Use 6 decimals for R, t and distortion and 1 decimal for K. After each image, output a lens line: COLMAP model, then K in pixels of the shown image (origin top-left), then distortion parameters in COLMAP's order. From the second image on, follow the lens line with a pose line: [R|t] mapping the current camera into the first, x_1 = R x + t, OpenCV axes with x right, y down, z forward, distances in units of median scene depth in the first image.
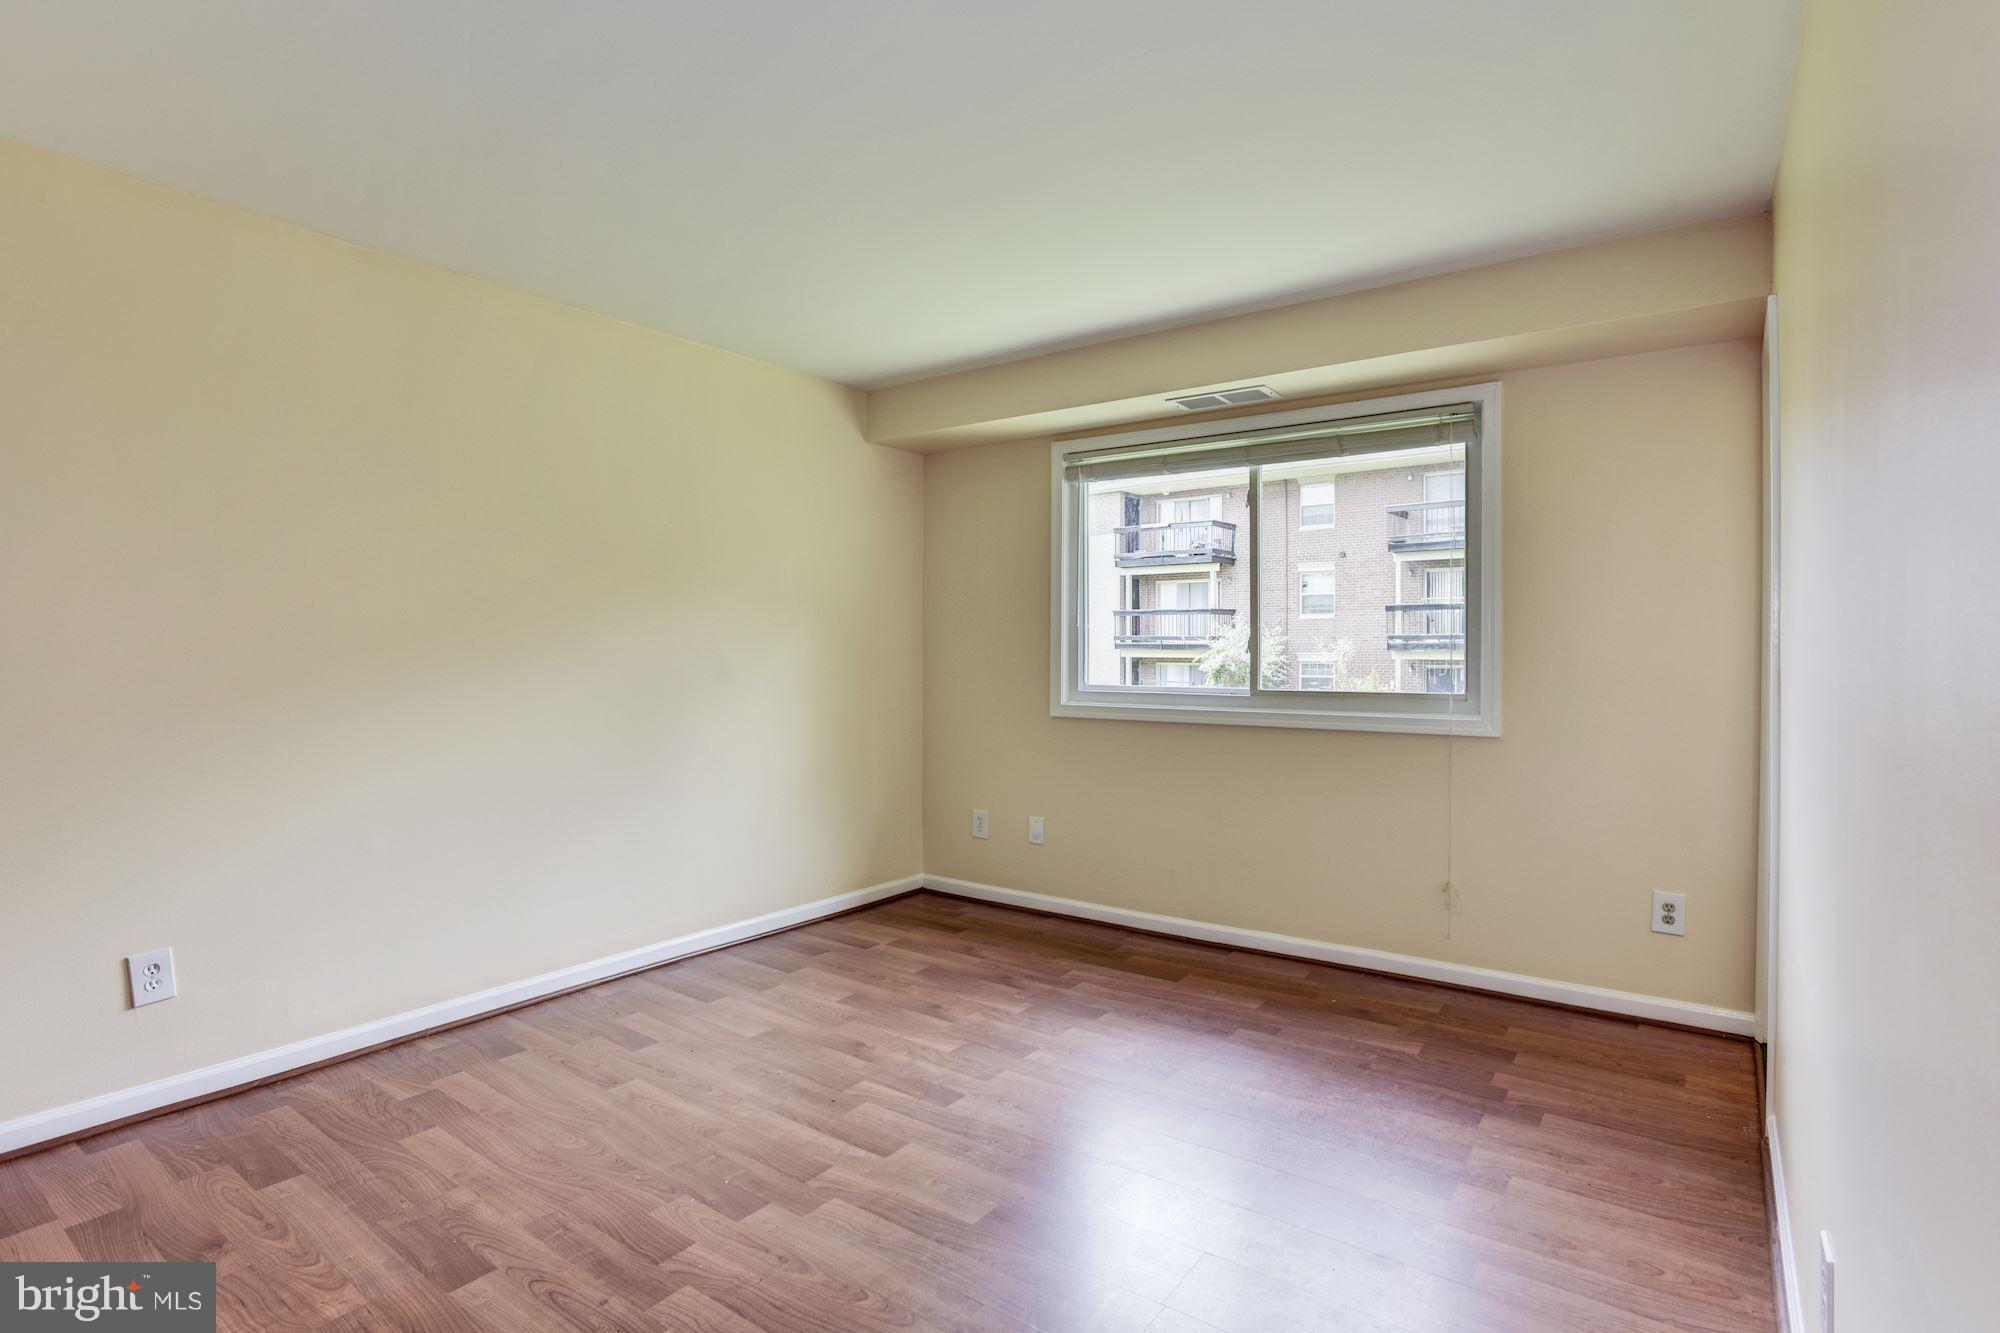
lens RADIAL K [[990.8, 0, 984.8], [0, 990.8, 633.3], [0, 0, 1]] dist [-0.050365, 0.023331]
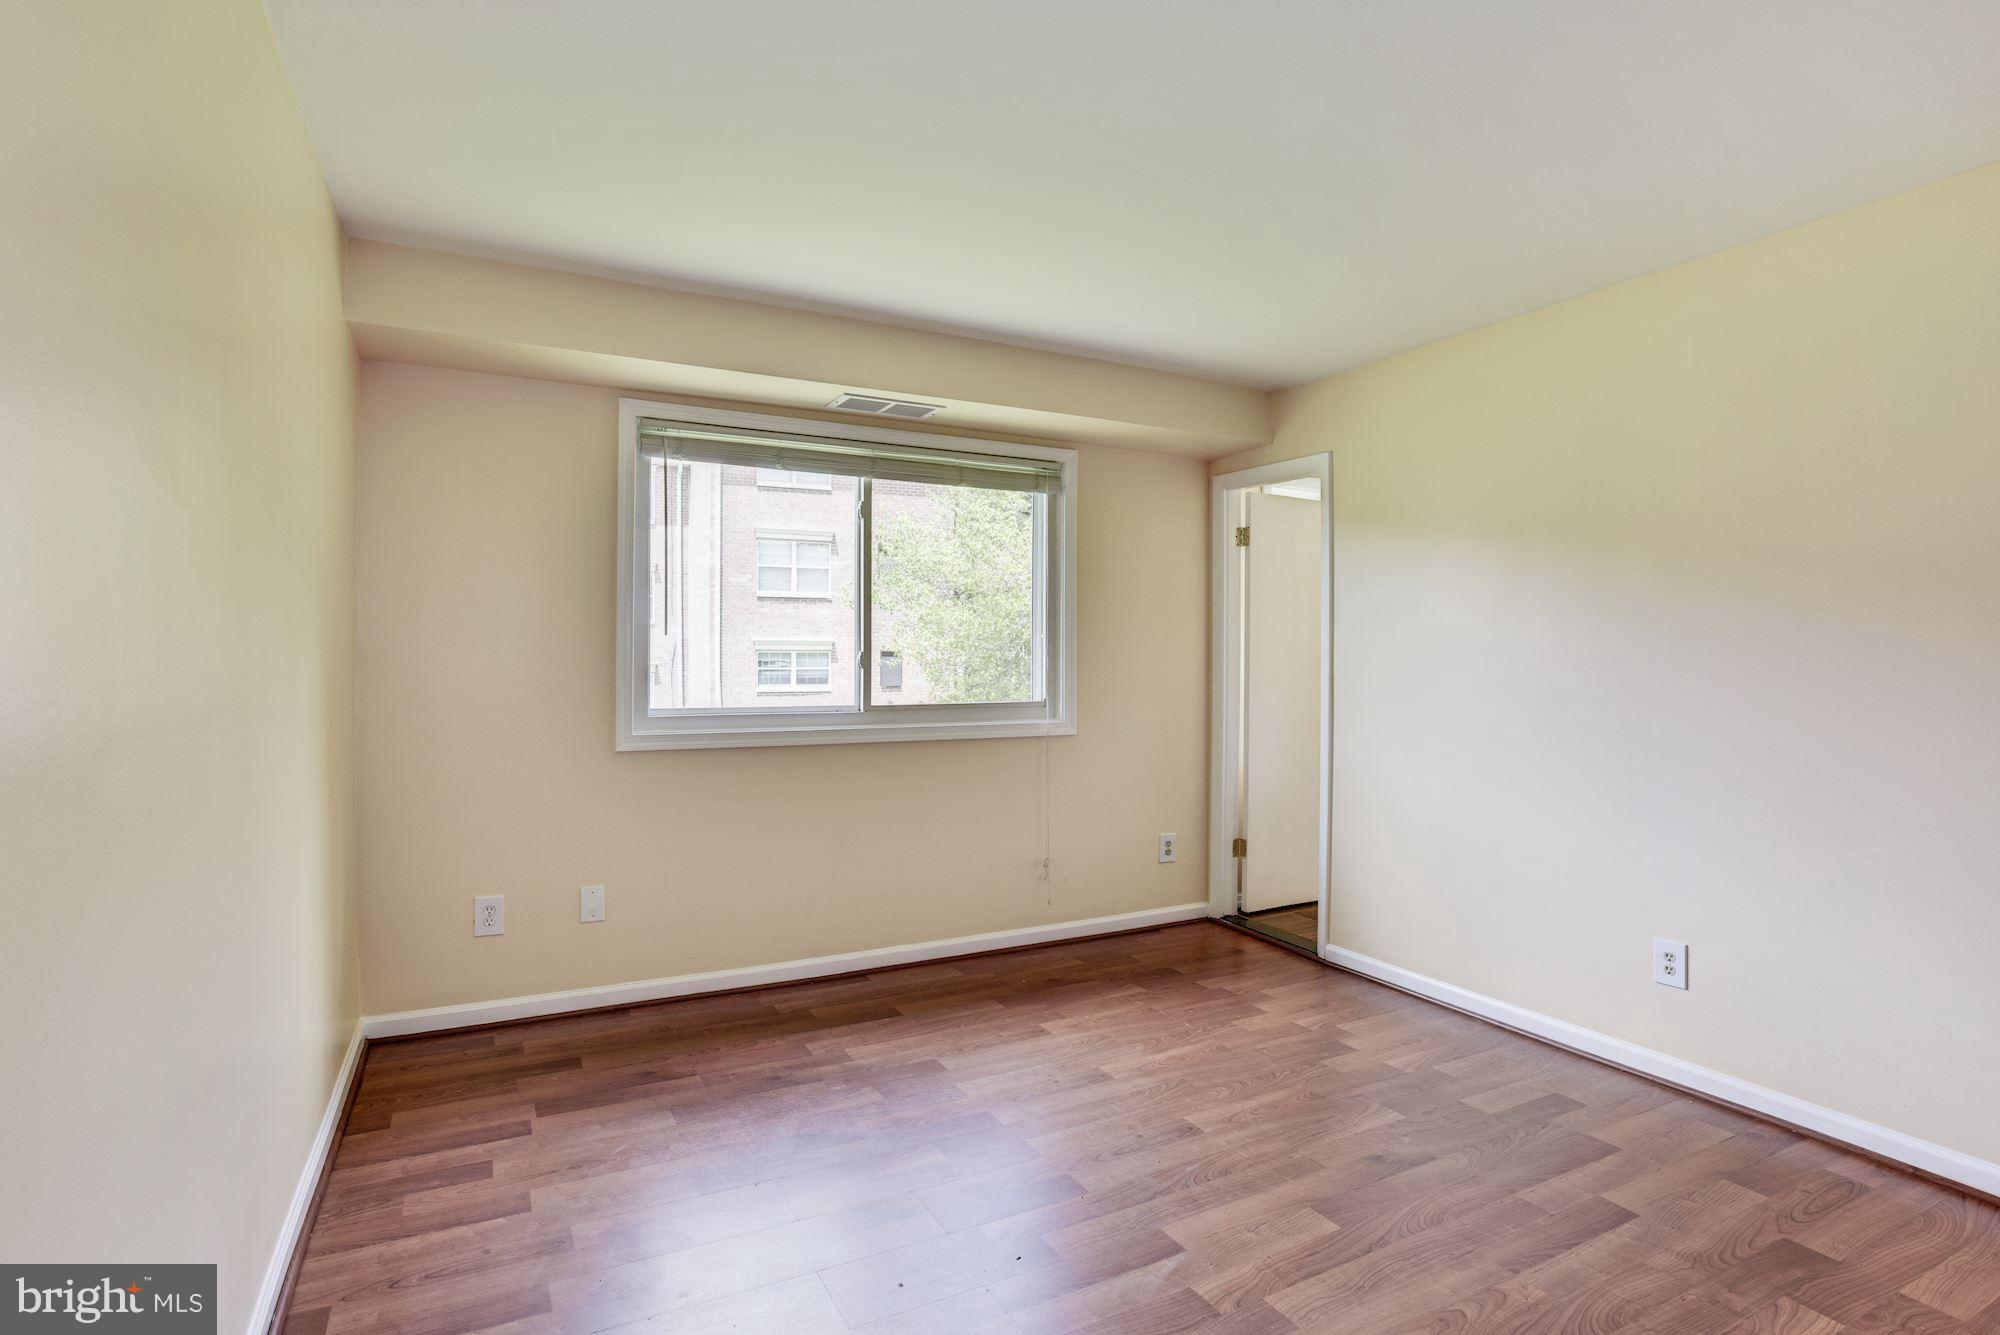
lens RADIAL K [[990.8, 0, 1000.4], [0, 990.8, 648.2], [0, 0, 1]] dist [-0.050365, 0.023331]
pose [[0.438910, 0.013426, 0.898431, -0.639139], [-0.012601, 0.999882, -0.008786, 0.008073], [-0.898443, -0.007465, 0.439027, 0.515927]]
